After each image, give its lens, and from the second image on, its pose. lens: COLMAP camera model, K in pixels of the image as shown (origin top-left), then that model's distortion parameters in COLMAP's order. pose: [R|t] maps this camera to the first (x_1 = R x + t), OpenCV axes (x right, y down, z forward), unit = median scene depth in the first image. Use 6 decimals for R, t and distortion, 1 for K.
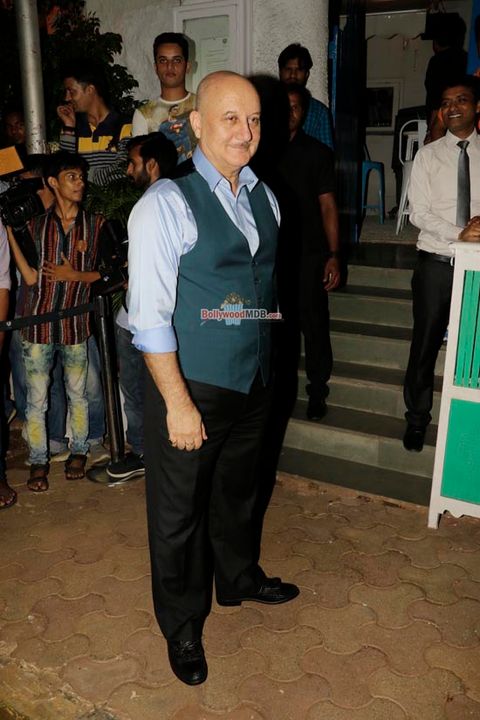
lens RADIAL K [[650.5, 0, 239.0], [0, 650.5, 350.4], [0, 0, 1]] dist [-0.054500, 0.066602]
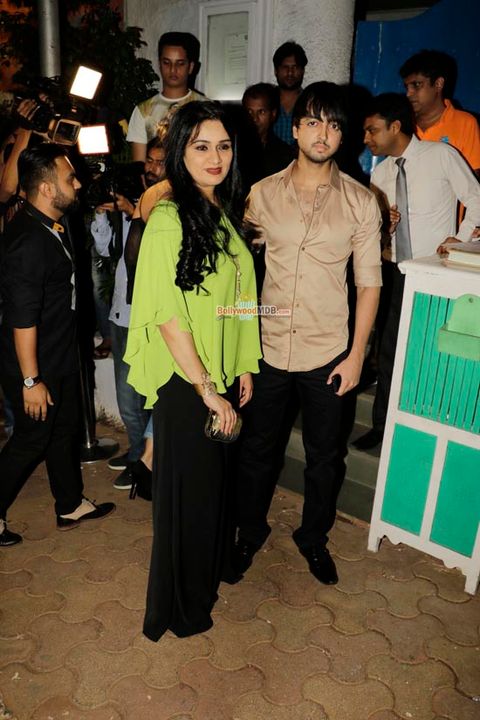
lens RADIAL K [[612.1, 0, 251.7], [0, 612.1, 360.7], [0, 0, 1]] dist [-0.083224, 0.080508]
pose [[0.985112, 0.088673, -0.147282, 0.232375], [-0.080773, 0.994997, 0.058794, -0.050898], [0.151759, -0.046023, 0.987346, 0.080428]]
